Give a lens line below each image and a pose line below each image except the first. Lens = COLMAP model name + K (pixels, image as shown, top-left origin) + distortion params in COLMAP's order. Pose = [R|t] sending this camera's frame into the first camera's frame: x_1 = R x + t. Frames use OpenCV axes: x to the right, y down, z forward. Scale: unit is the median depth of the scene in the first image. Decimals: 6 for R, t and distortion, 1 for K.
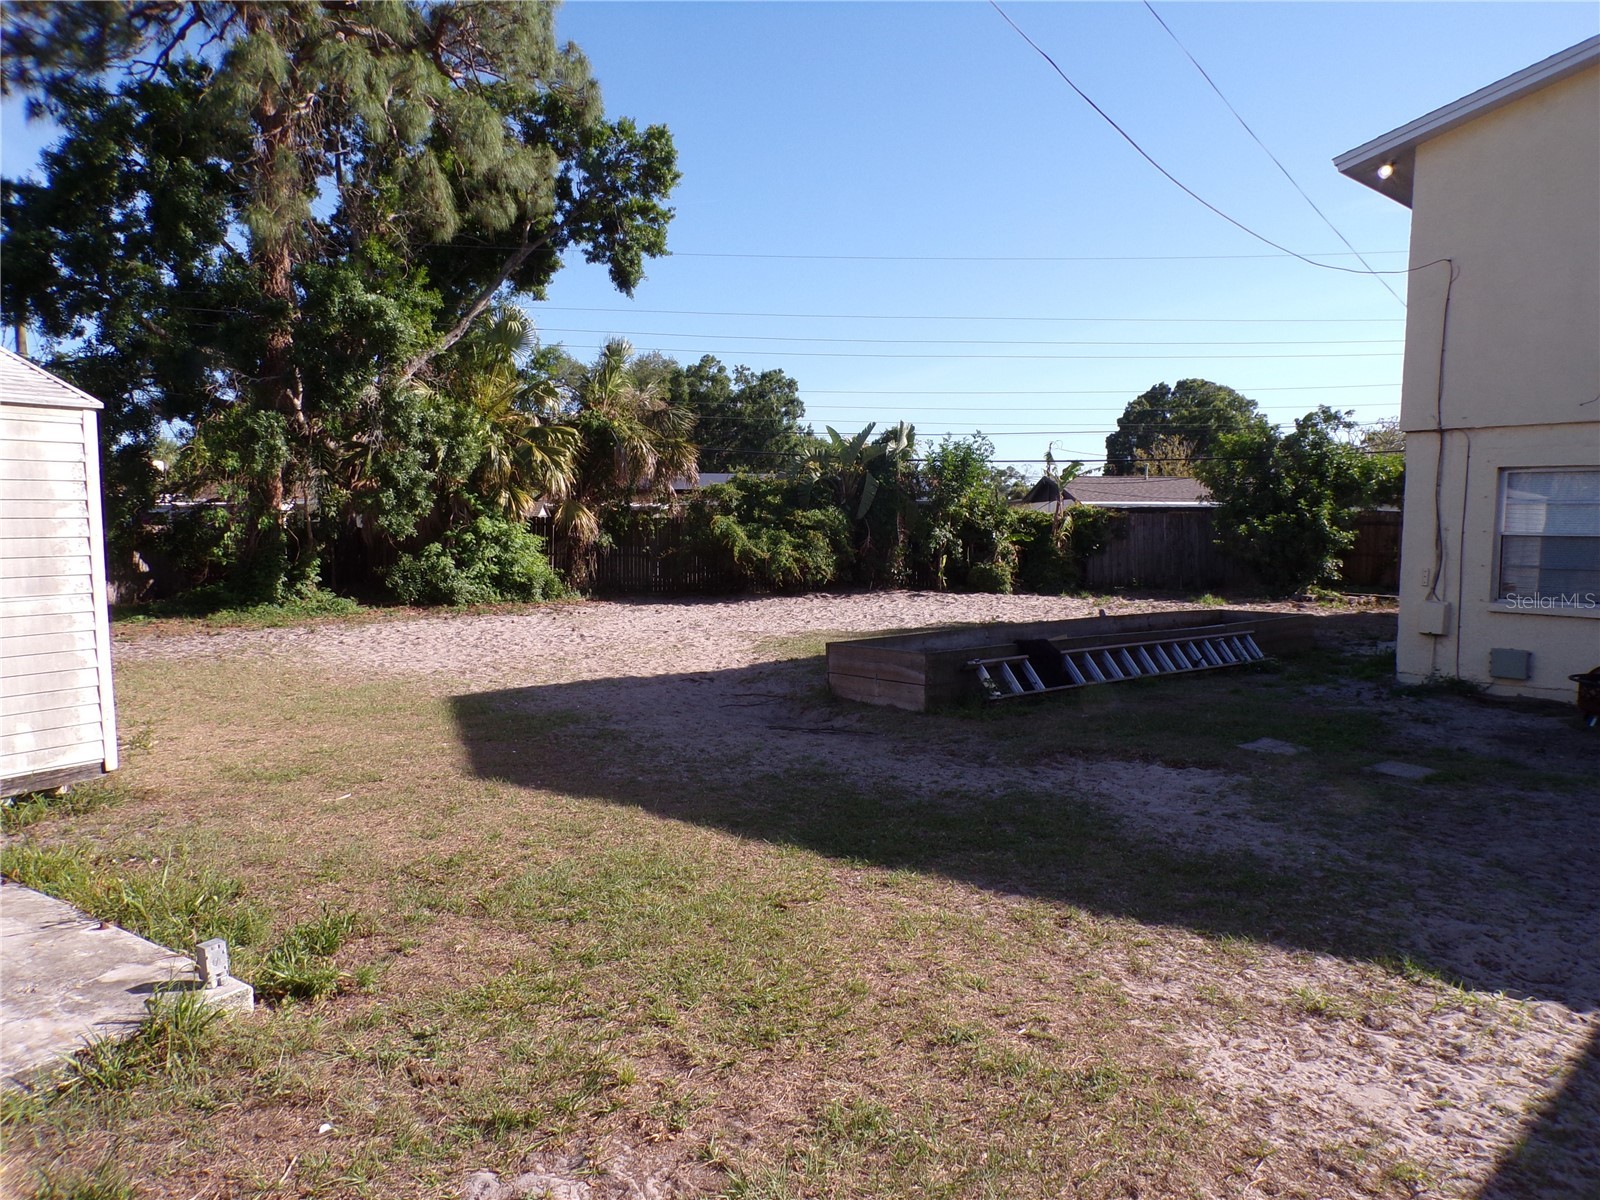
lens RADIAL K [[1116.7, 0, 800.0], [0, 1116.7, 600.0], [0, 0, 1]] dist [-0.019672, 0.007232]
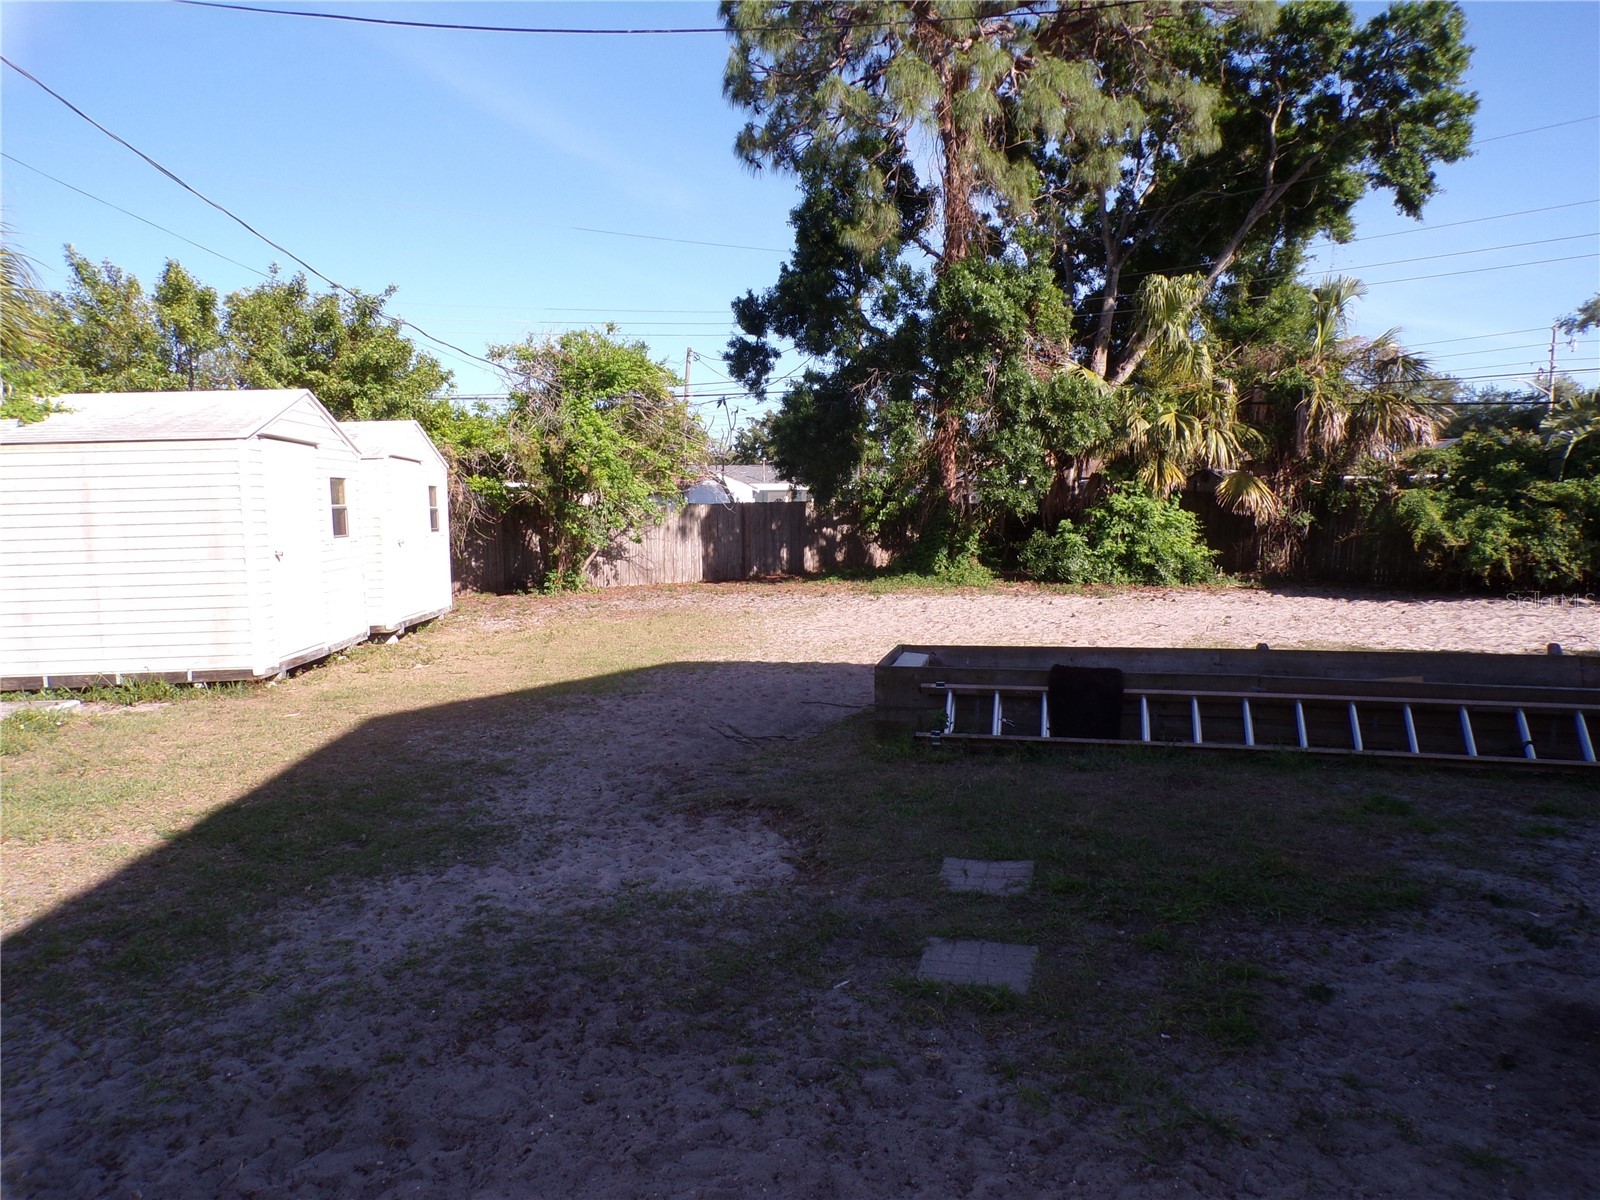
lens RADIAL K [[1116.7, 0, 800.0], [0, 1116.7, 600.0], [0, 0, 1]] dist [-0.019672, 0.007232]
pose [[0.629754, 0.068477, -0.773770, 0.283019], [-0.050321, 0.997611, 0.047331, -0.014302], [0.775163, 0.009130, 0.631696, 0.185445]]
